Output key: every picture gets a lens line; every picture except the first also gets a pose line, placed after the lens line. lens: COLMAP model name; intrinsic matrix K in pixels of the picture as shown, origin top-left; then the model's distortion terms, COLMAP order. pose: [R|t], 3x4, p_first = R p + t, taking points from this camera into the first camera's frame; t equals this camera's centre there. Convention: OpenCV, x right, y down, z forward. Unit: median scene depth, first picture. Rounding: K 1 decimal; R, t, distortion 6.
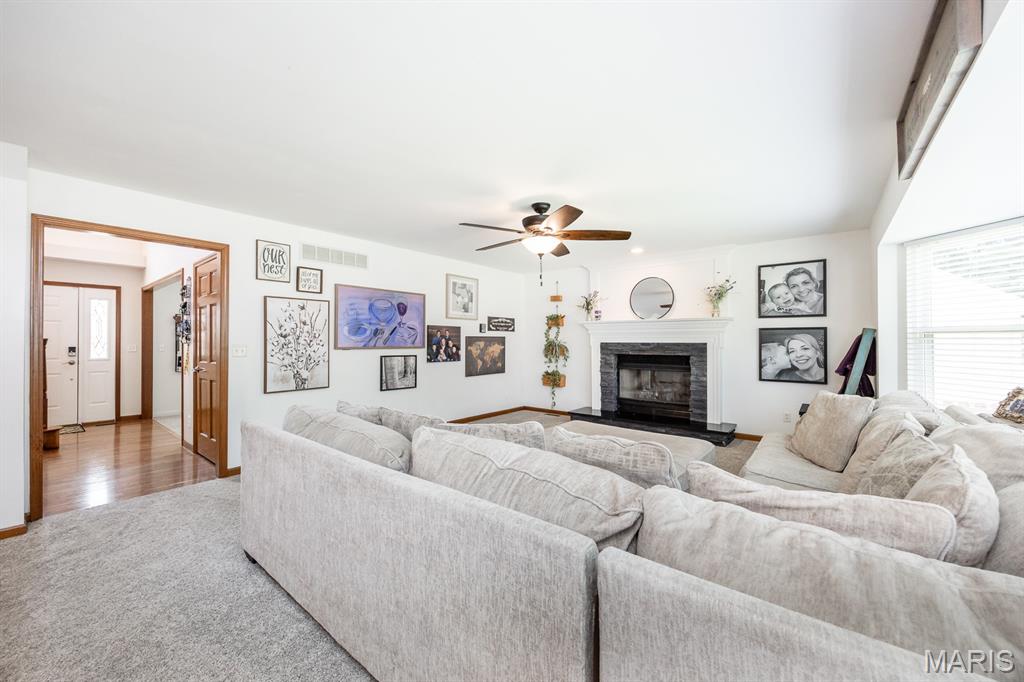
lens RADIAL K [[398.7, 0, 518.1], [0, 398.7, 338.6], [0, 0, 1]] dist [-0.001802, -0.000064]
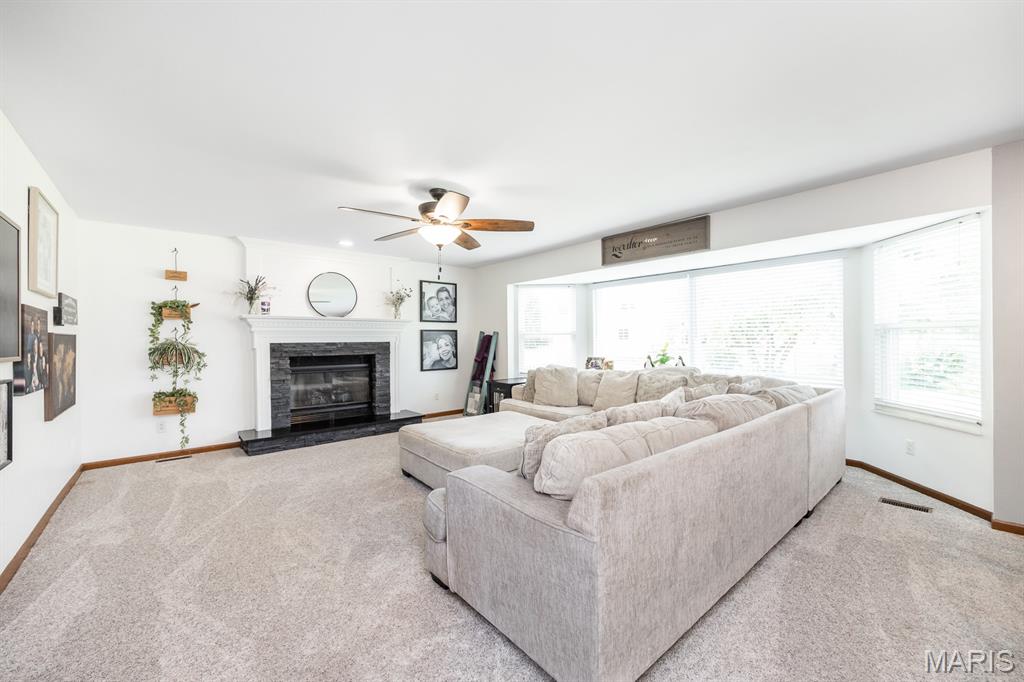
lens RADIAL K [[398.7, 0, 513.2], [0, 398.7, 337.5], [0, 0, 1]] dist [-0.001802, -0.000064]
pose [[0.190523, 0.001805, 0.981681, -0.554443], [0.002948, 0.999993, -0.002411, 0.002696], [-0.981678, 0.003353, 0.190516, 0.452089]]
